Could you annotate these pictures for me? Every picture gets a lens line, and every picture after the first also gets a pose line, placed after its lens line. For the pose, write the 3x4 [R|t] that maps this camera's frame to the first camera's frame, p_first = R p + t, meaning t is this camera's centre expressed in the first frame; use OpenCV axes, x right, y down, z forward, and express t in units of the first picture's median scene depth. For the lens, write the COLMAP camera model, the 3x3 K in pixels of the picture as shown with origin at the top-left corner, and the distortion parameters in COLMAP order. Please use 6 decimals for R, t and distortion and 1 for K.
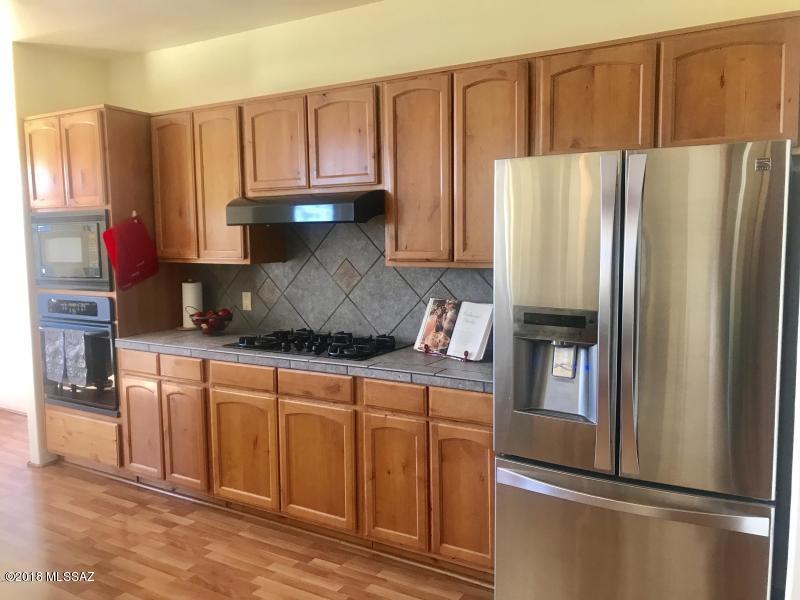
lens RADIAL K [[660.8, 0, 400.0], [0, 660.8, 300.0], [0, 0, 1]] dist [0.001150, 0.002383]
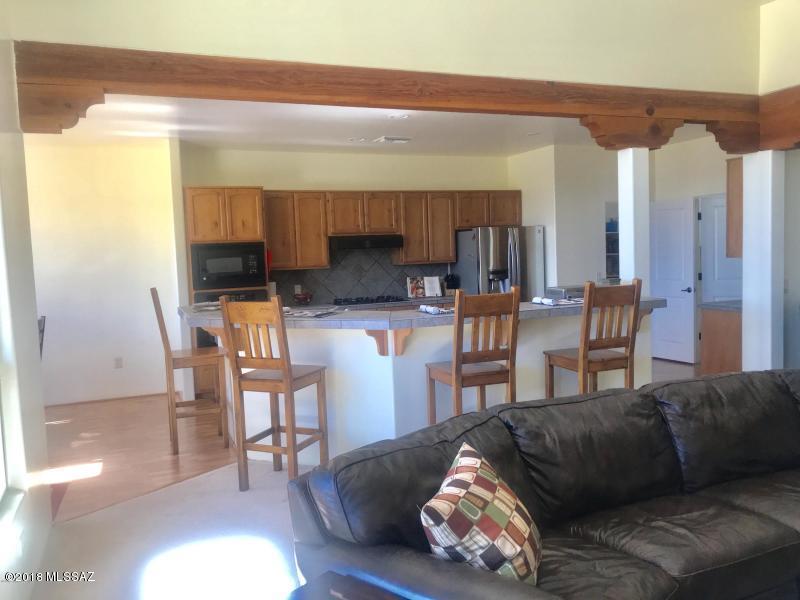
lens RADIAL K [[656.0, 0, 408.0], [0, 656.0, 302.0], [0, 0, 1]] dist [0.075075, 0.002047]
pose [[0.632569, -0.062112, 0.772009, -1.977150], [0.107807, 0.994137, -0.008351, 0.115930], [-0.766964, 0.088511, 0.635557, -0.601696]]
